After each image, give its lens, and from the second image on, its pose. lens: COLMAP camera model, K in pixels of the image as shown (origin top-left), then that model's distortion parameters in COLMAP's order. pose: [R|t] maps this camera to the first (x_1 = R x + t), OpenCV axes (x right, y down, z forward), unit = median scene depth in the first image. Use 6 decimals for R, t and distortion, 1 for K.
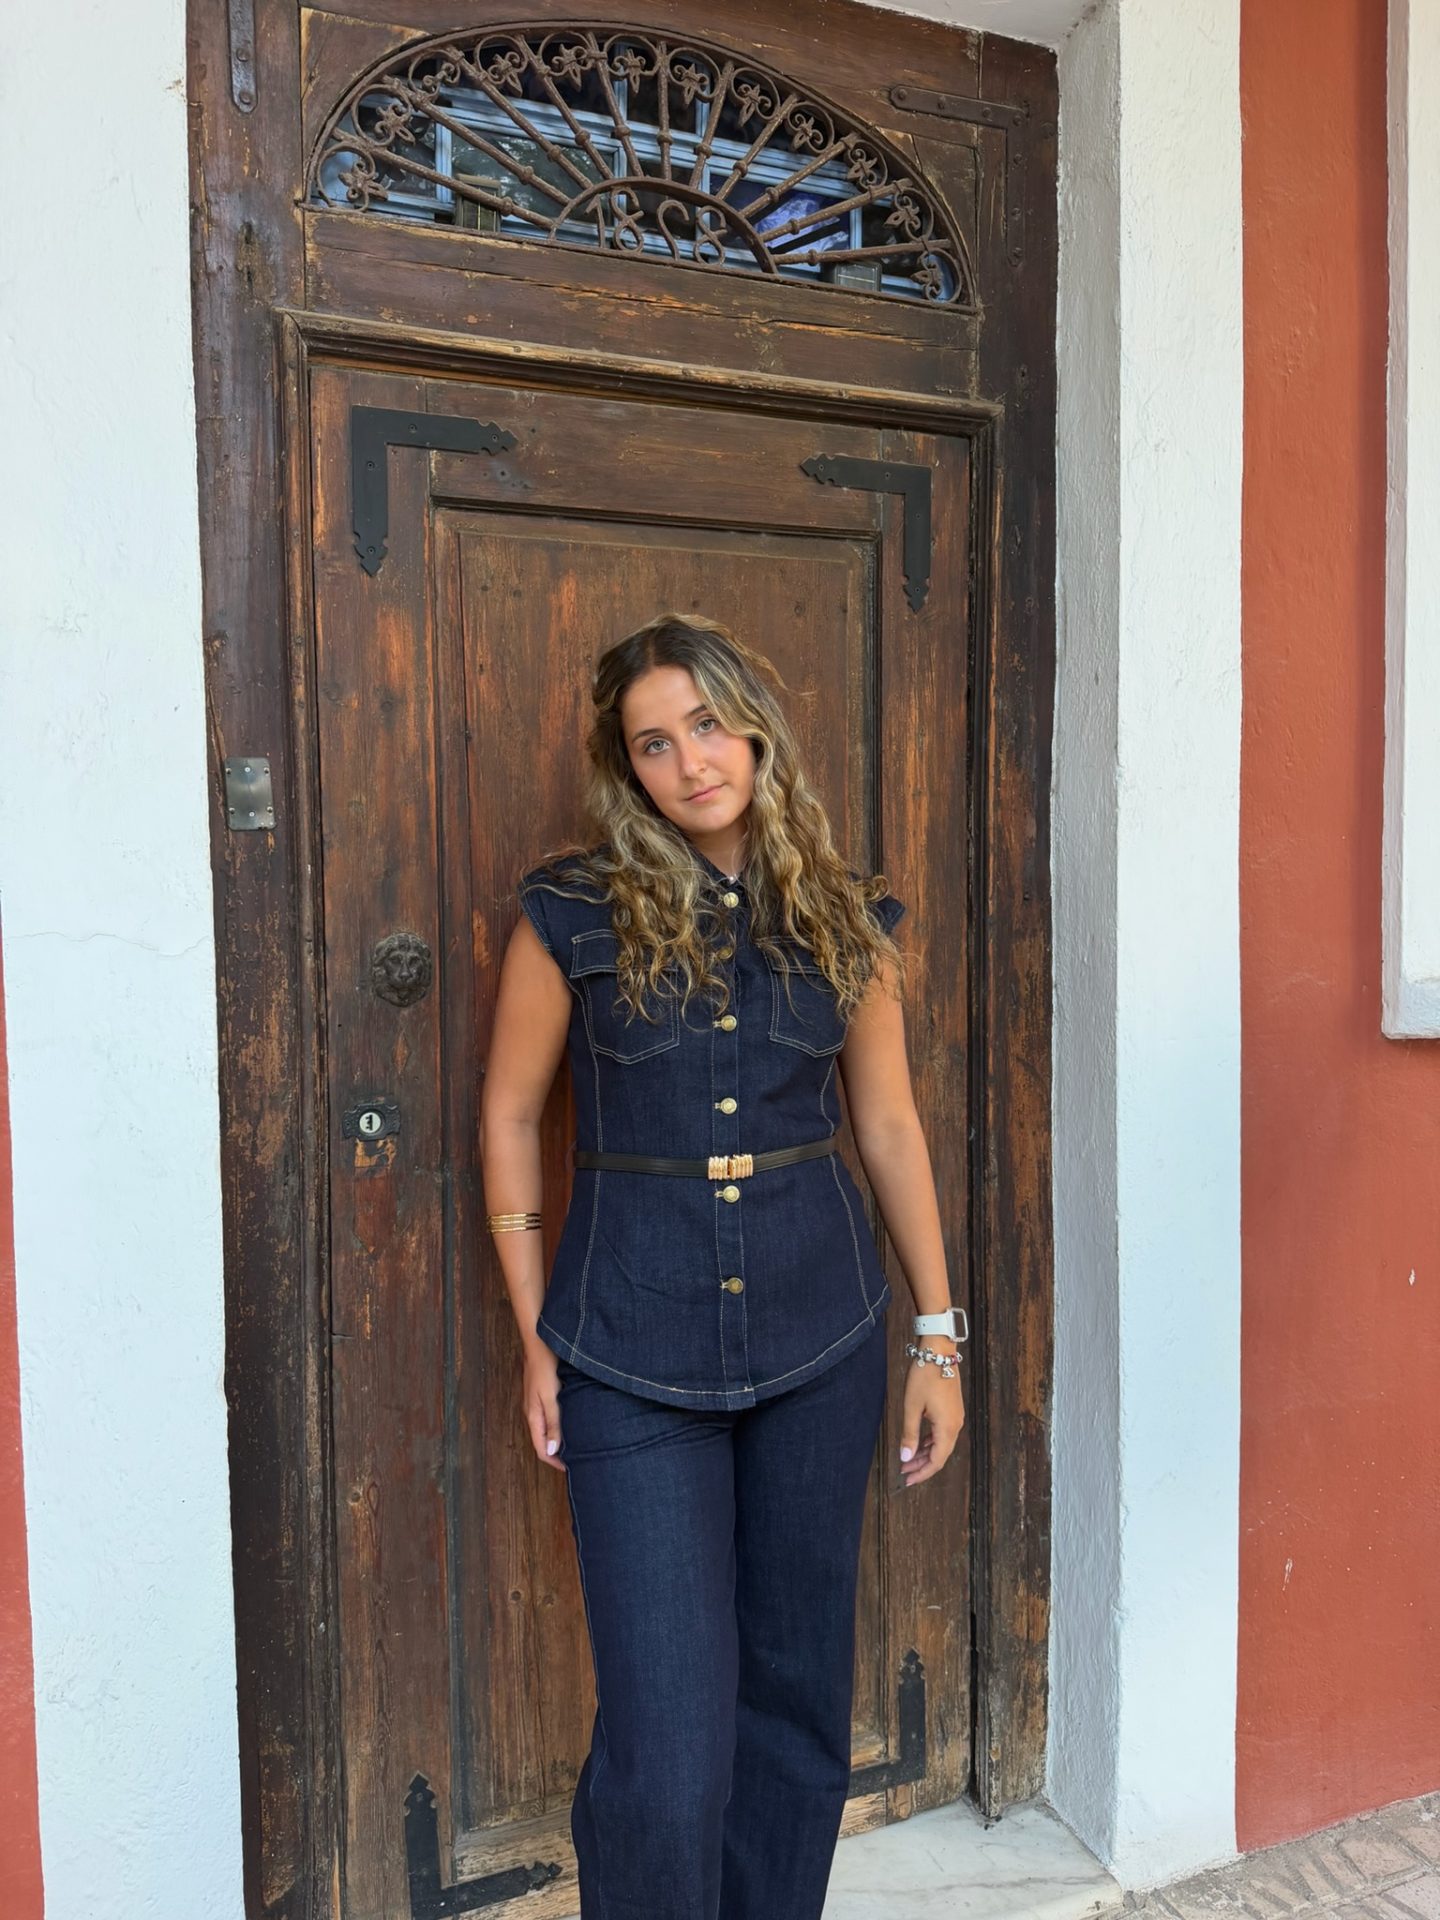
lens RADIAL K [[1345.9, 0, 712.9], [0, 1345.9, 965.4], [0, 0, 1]] dist [0.001865, -0.028145]
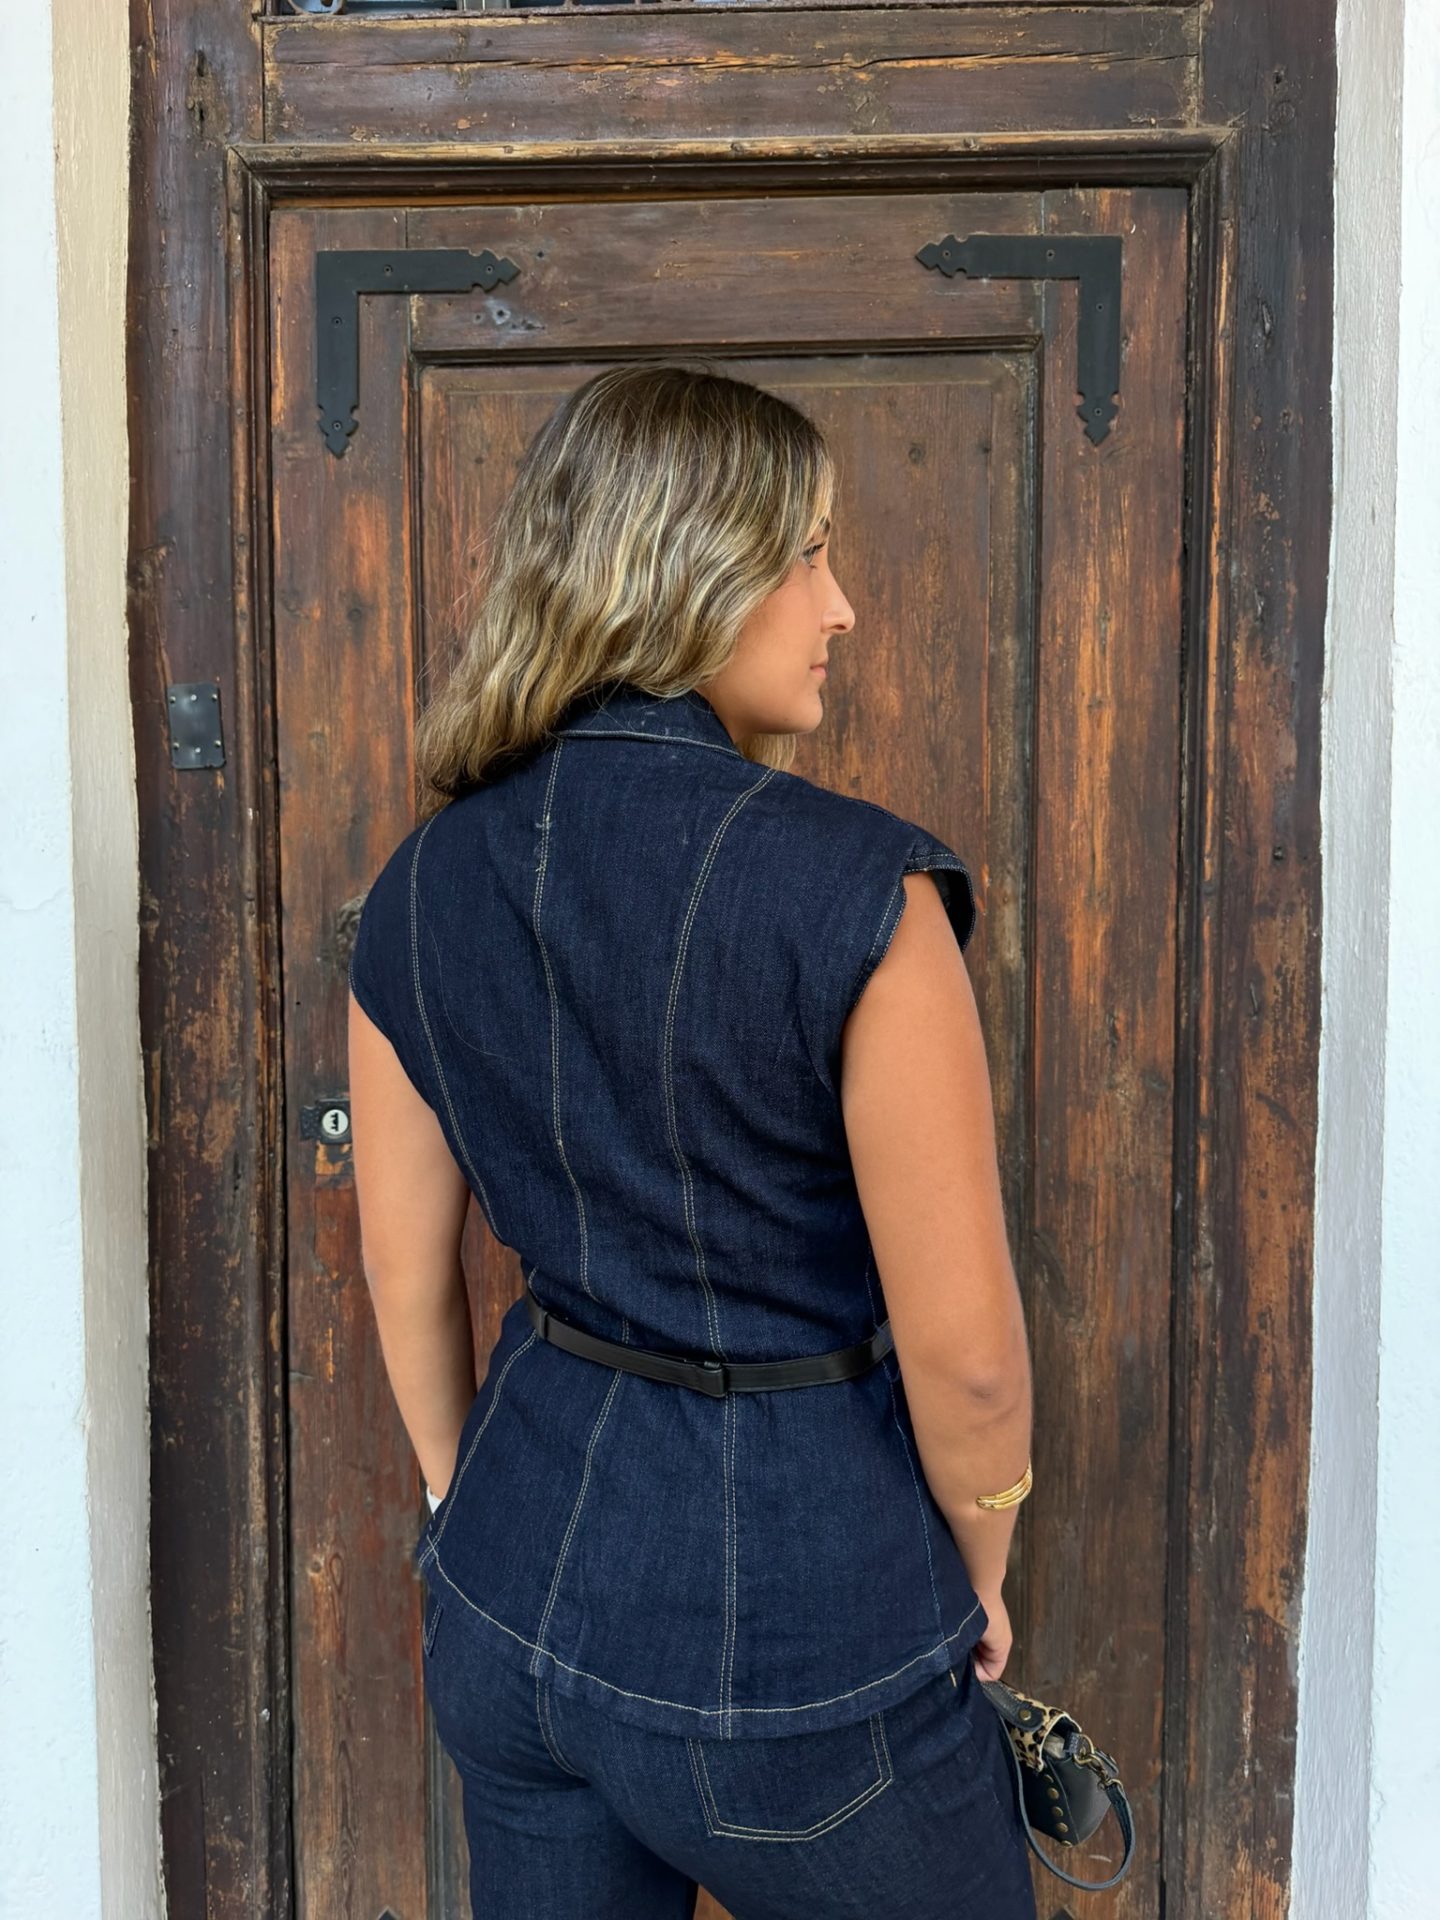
lens RADIAL K [[1345.9, 0, 716.4], [0, 1345.9, 962.6], [0, 0, 1]] dist [0.001865, -0.028145]
pose [[0.927217, 0.027762, -0.373495, 0.261140], [-0.026587, 0.999612, 0.008298, 0.005574], [0.373581, 0.002237, 0.927595, 0.309775]]
